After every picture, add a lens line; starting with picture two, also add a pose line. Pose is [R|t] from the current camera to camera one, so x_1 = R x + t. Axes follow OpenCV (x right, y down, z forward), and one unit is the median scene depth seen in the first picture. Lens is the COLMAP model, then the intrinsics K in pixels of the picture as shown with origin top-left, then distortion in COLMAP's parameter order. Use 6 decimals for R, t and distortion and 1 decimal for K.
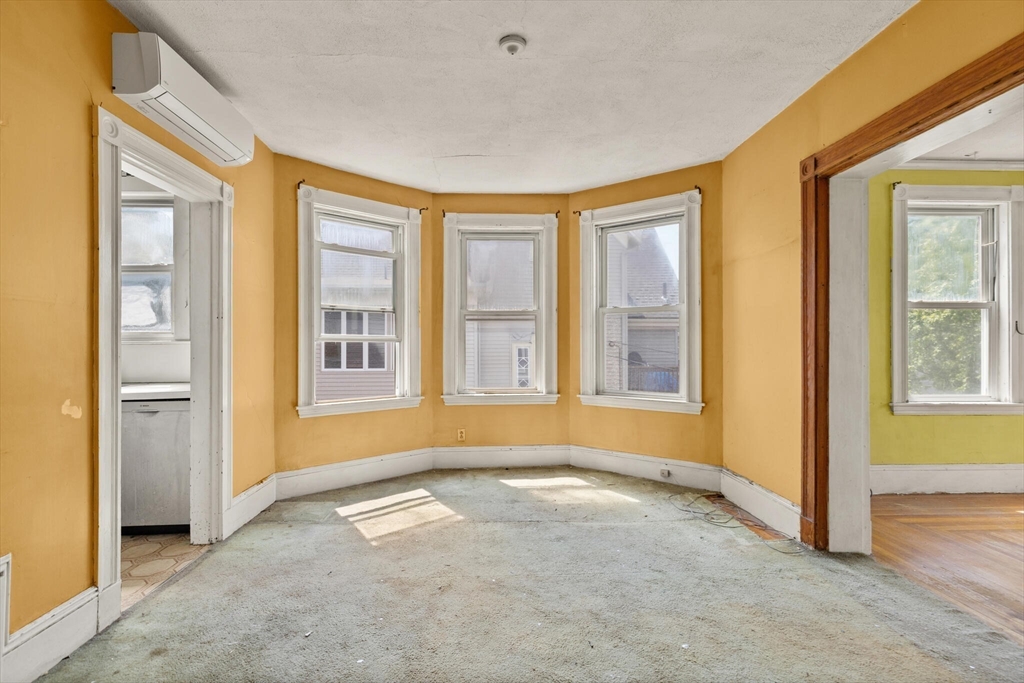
lens RADIAL K [[465.4, 0, 512.0], [0, 465.4, 341.5], [0, 0, 1]] dist [0.001870, 0.000178]
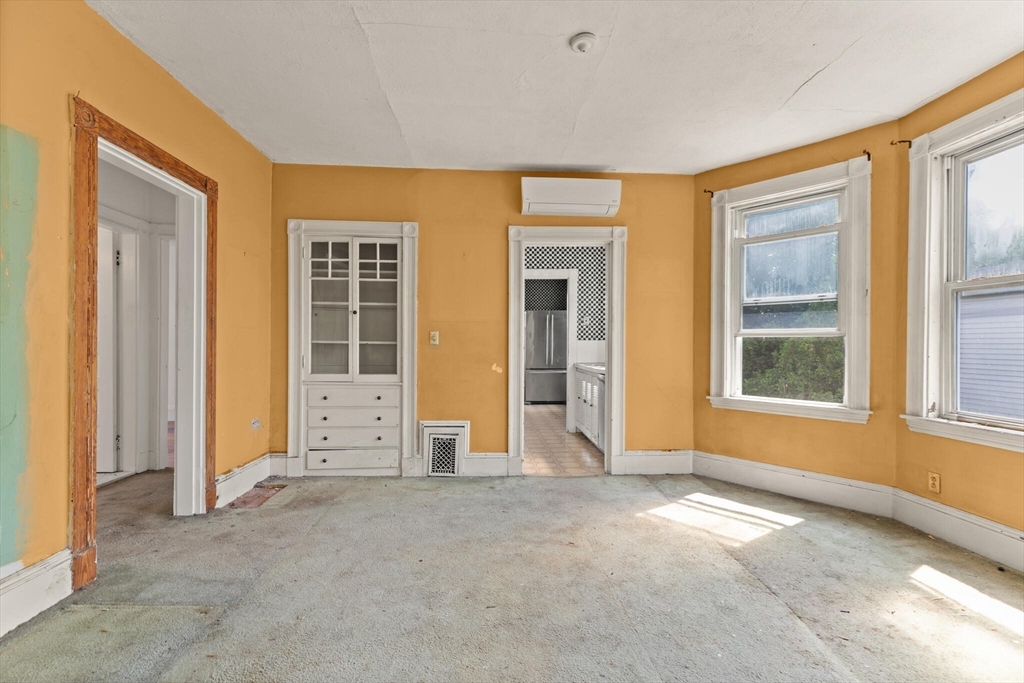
lens RADIAL K [[465.4, 0, 512.0], [0, 465.4, 341.5], [0, 0, 1]] dist [0.001870, 0.000178]
pose [[0.005968, -0.003664, -0.999975, 0.646934], [0.003774, 0.999986, -0.003642, 0.013078], [0.999975, -0.003752, 0.005982, 0.532427]]
